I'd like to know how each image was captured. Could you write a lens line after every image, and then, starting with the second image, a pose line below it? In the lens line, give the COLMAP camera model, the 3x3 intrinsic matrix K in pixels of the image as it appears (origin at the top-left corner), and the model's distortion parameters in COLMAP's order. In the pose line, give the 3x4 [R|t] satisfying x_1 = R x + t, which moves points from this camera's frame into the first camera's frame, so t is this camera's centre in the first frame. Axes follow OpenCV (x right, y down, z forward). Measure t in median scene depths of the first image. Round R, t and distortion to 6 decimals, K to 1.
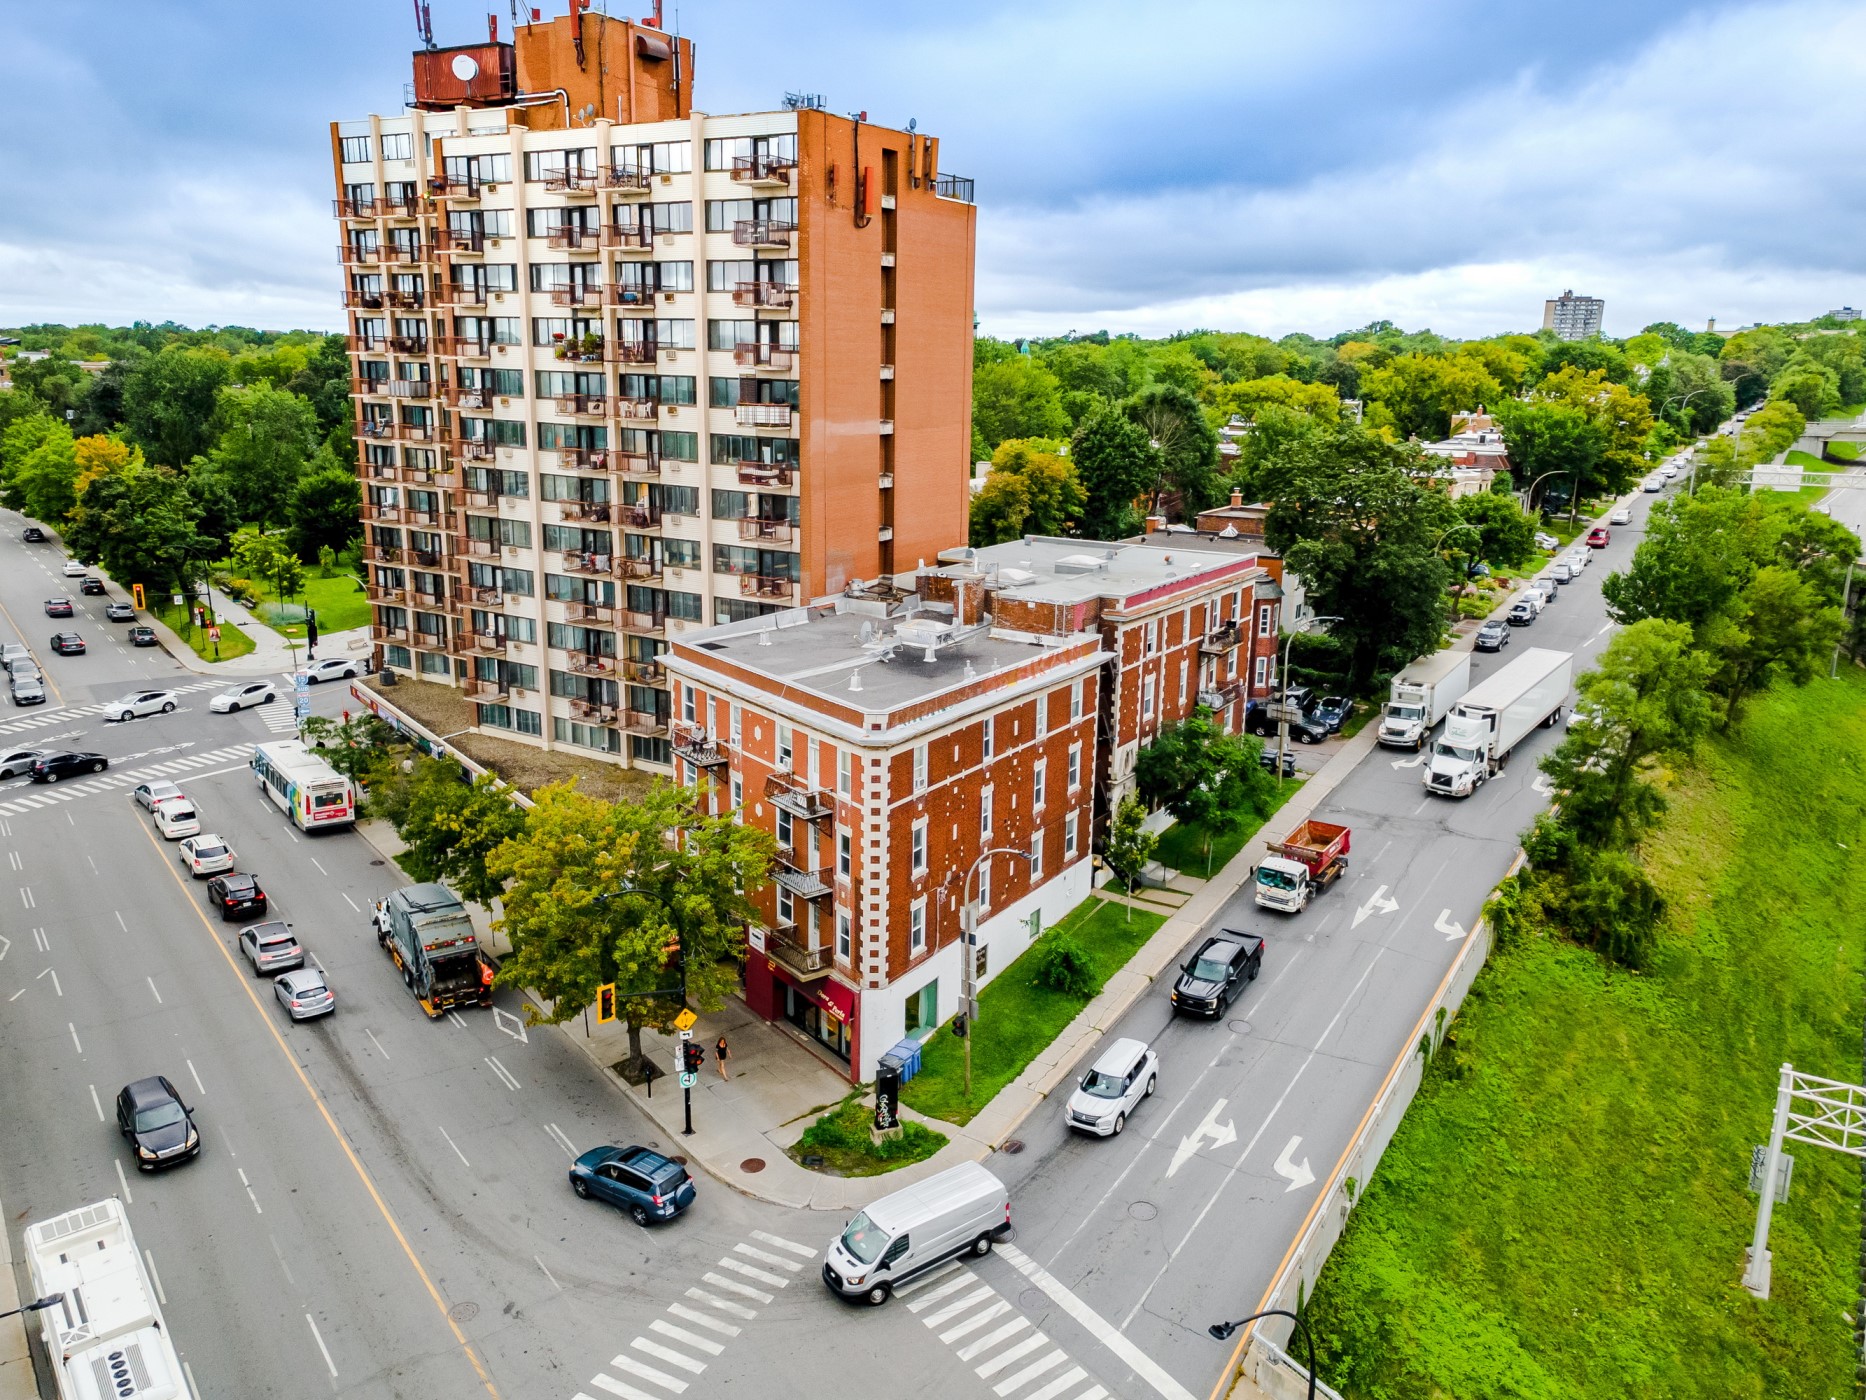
lens RADIAL K [[1333.8, 0, 933.0], [0, 1333.8, 700.0], [0, 0, 1]] dist [0.024377, -0.002031]
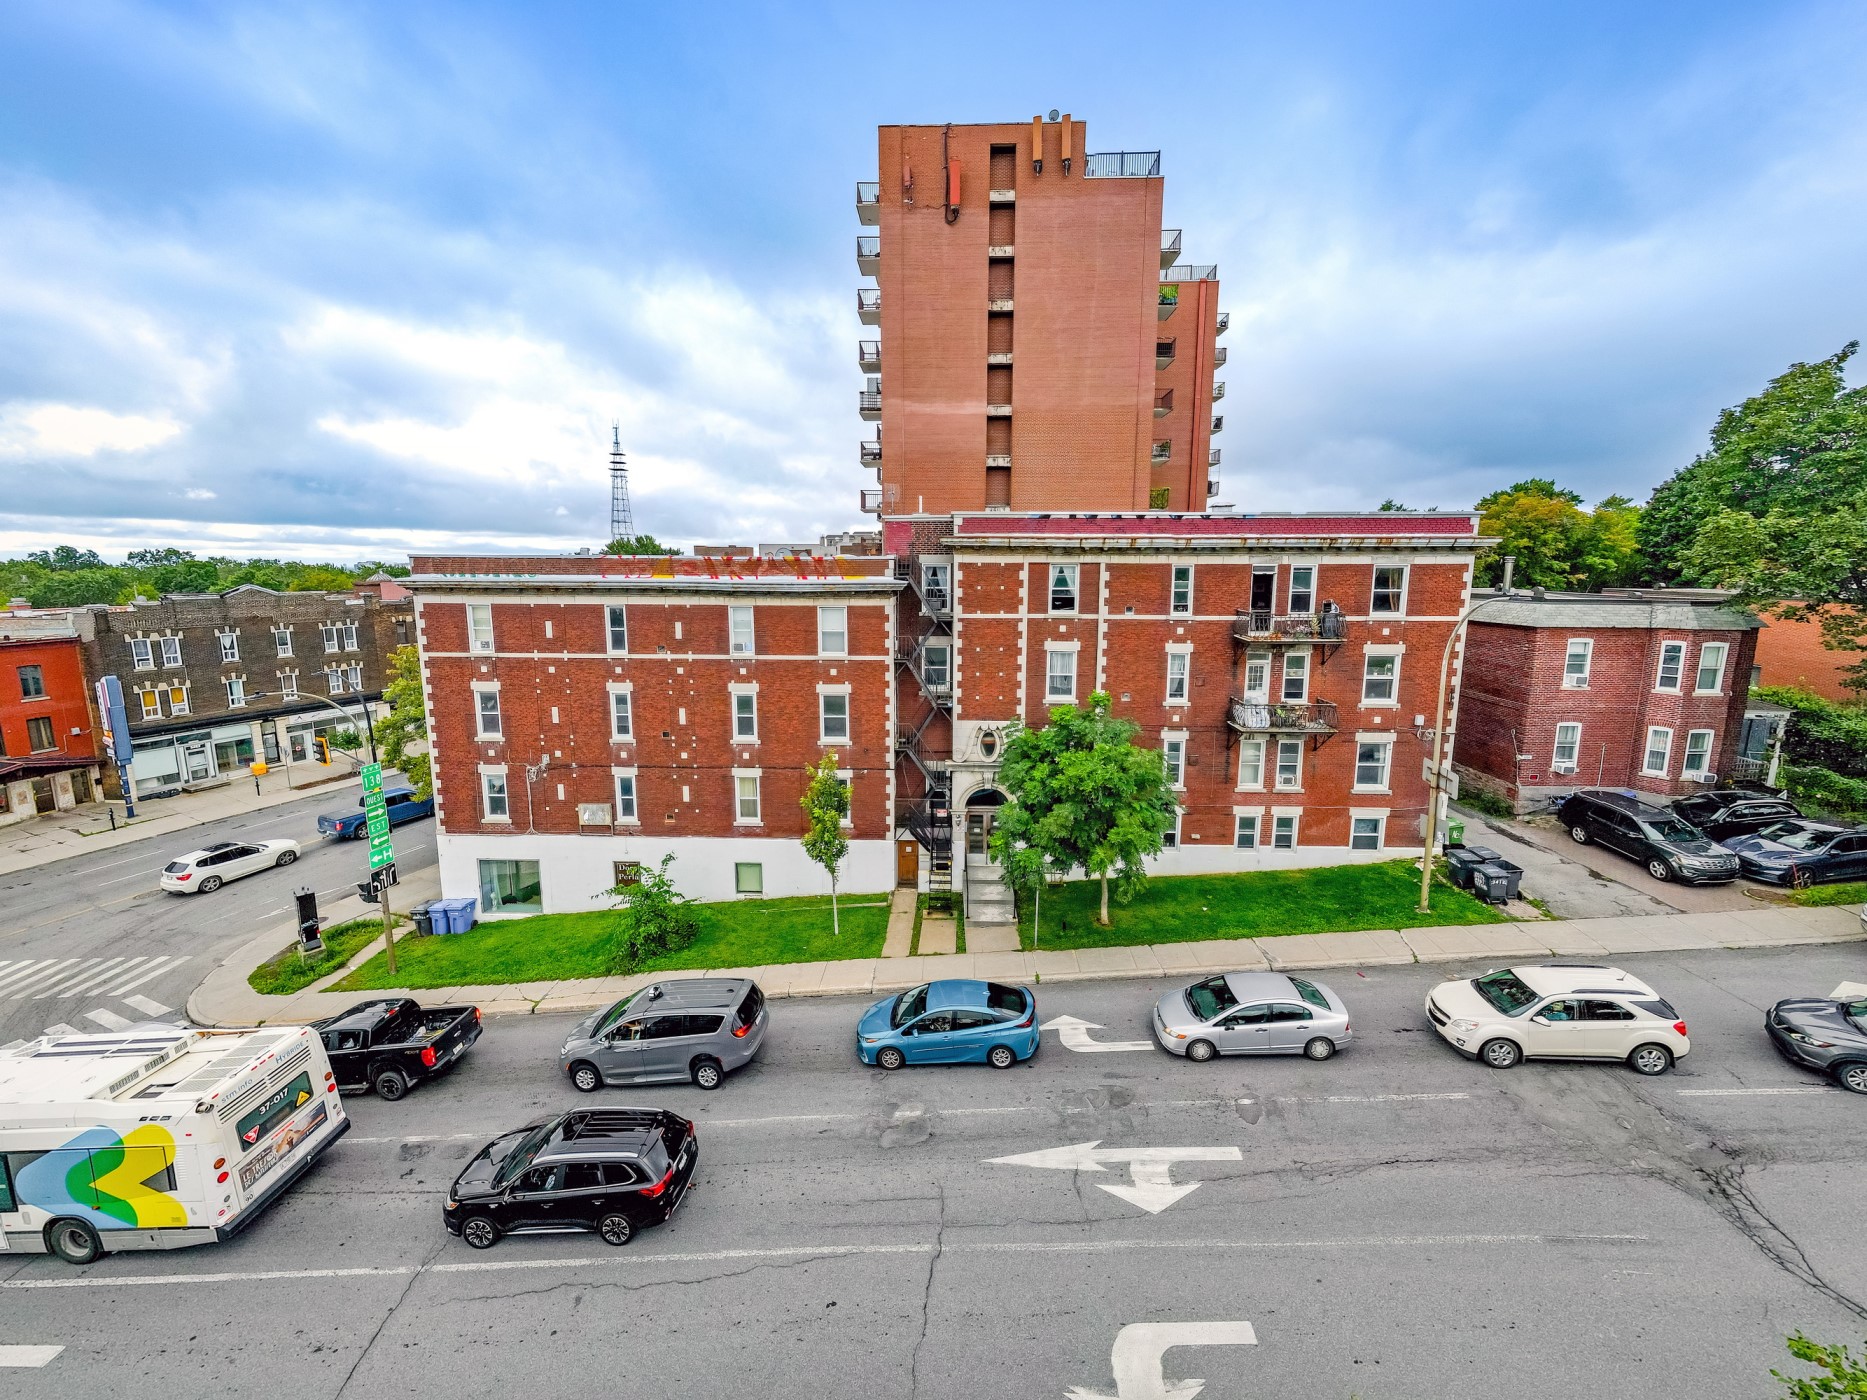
lens RADIAL K [[667.5, 0, 936.3], [0, 667.5, 660.0], [0, 0, 1]] dist [0.000411, 0.000014]
pose [[0.507093, 0.097299, -0.856382, 0.480747], [-0.196751, 0.980440, -0.005109, 0.006150], [0.839134, 0.171084, 0.516318, 0.825064]]
